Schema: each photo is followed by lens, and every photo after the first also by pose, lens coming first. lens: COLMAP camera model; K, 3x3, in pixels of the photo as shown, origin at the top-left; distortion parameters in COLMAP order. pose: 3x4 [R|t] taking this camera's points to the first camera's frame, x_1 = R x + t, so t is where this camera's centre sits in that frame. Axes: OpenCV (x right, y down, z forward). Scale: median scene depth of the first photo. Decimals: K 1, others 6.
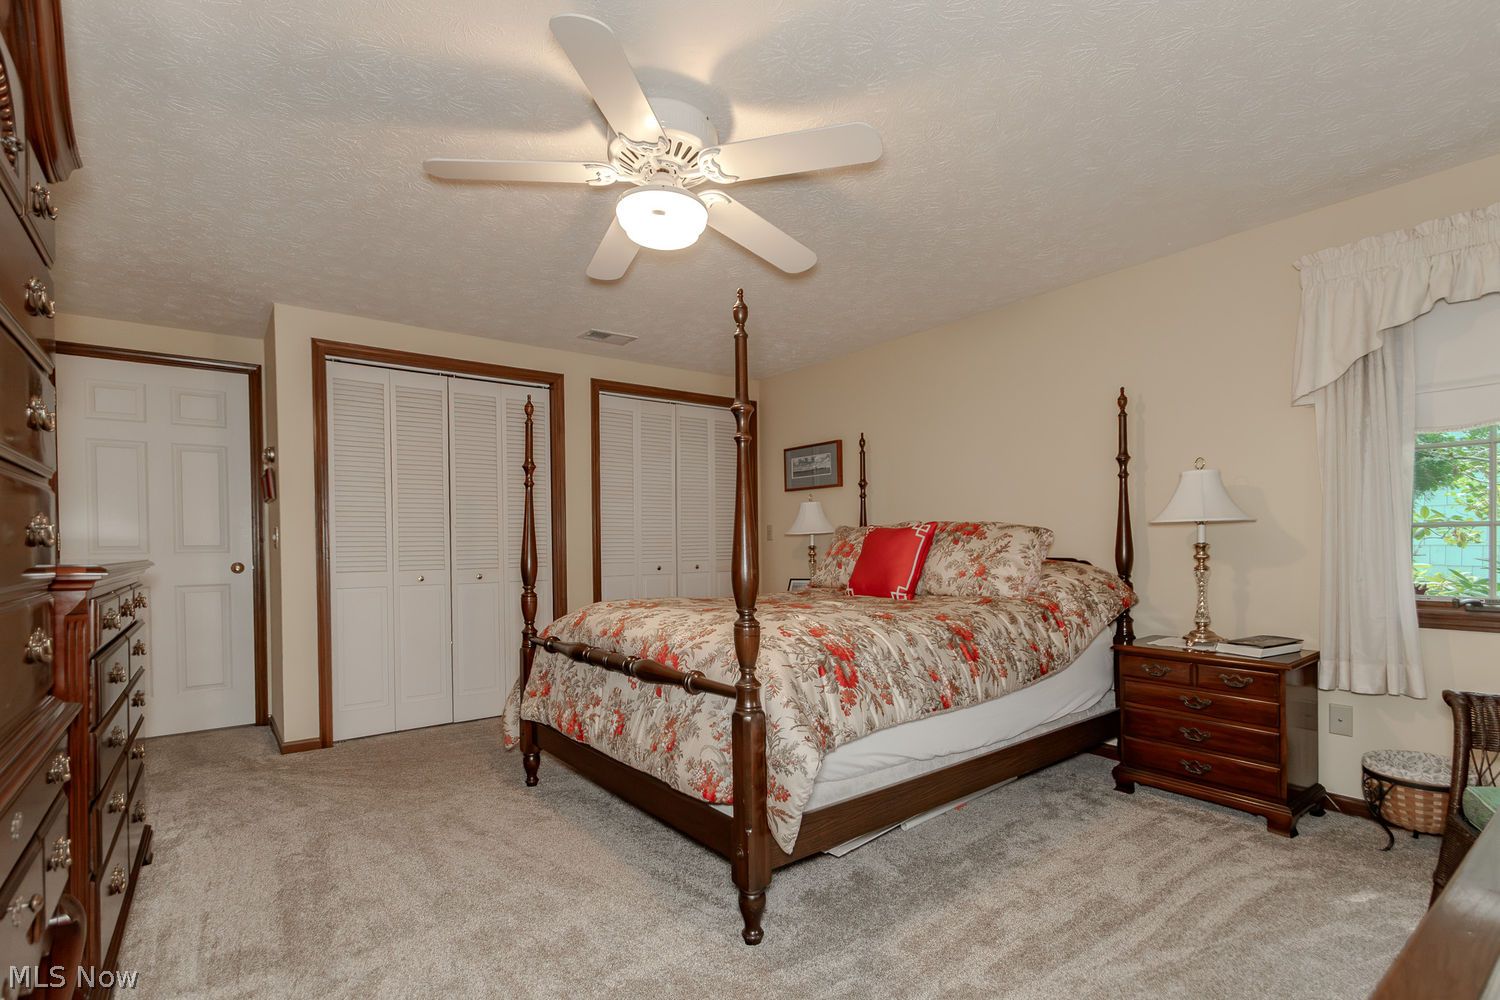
lens RADIAL K [[703.5, 0, 753.8], [0, 703.5, 543.5], [0, 0, 1]] dist [0.000769, 0.000057]
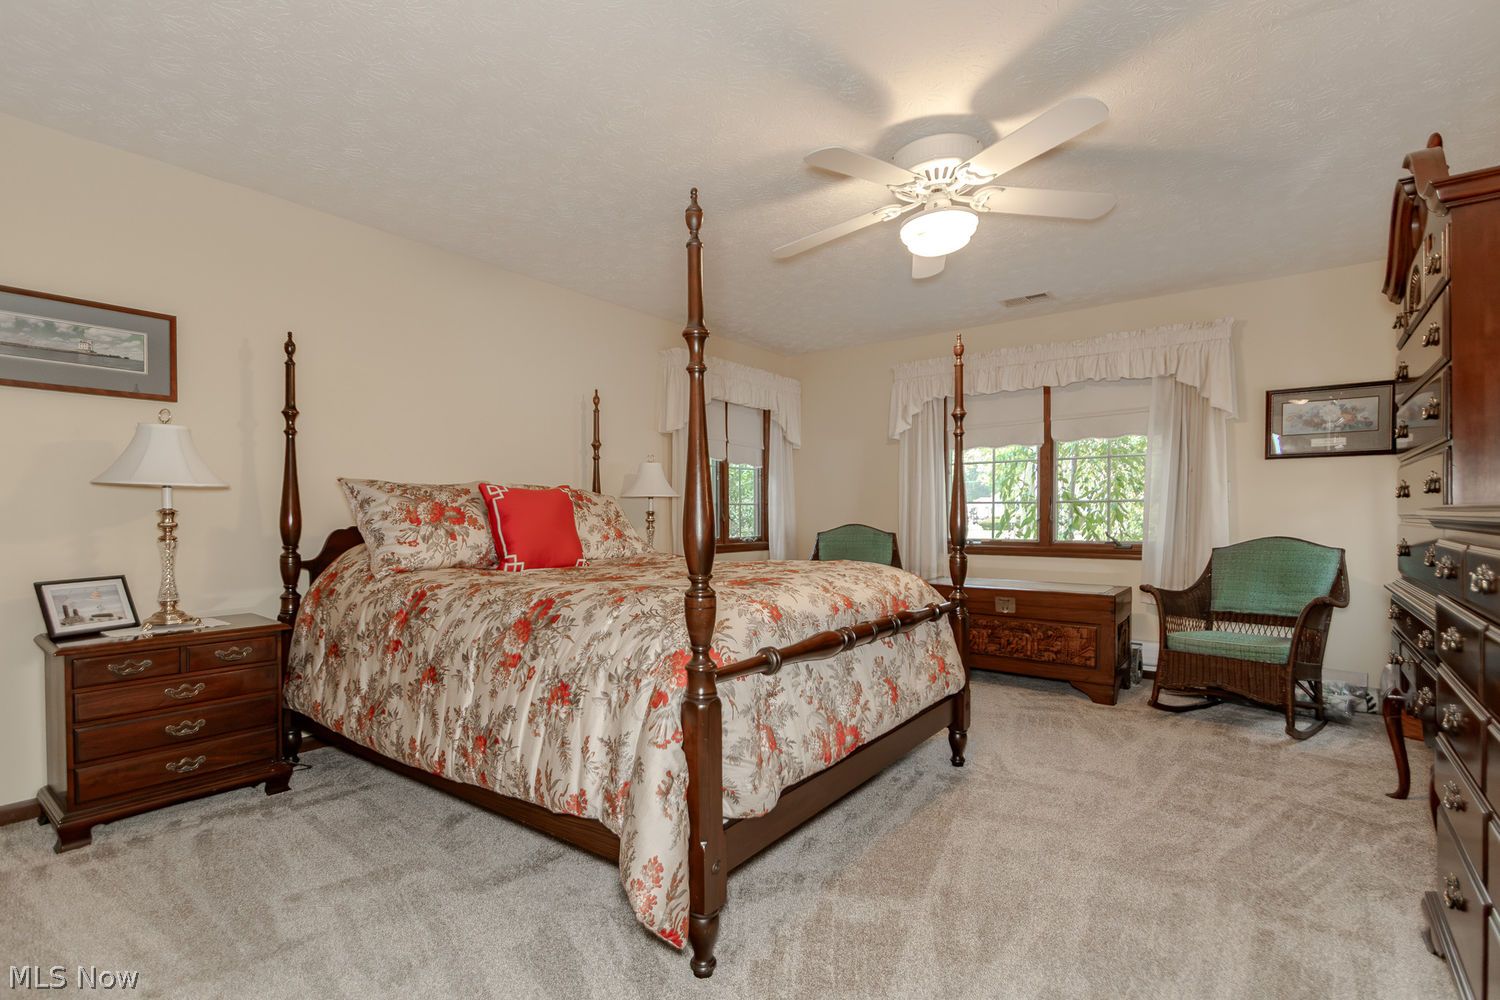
lens RADIAL K [[730.6, 0, 756.6], [0, 730.6, 509.9], [0, 0, 1]] dist [0.012959, -0.000279]
pose [[-0.268203, 0.003772, 0.963355, -0.524334], [0.002045, 0.999992, -0.003346, 0.006092], [-0.963360, 0.001073, -0.268209, 0.682171]]
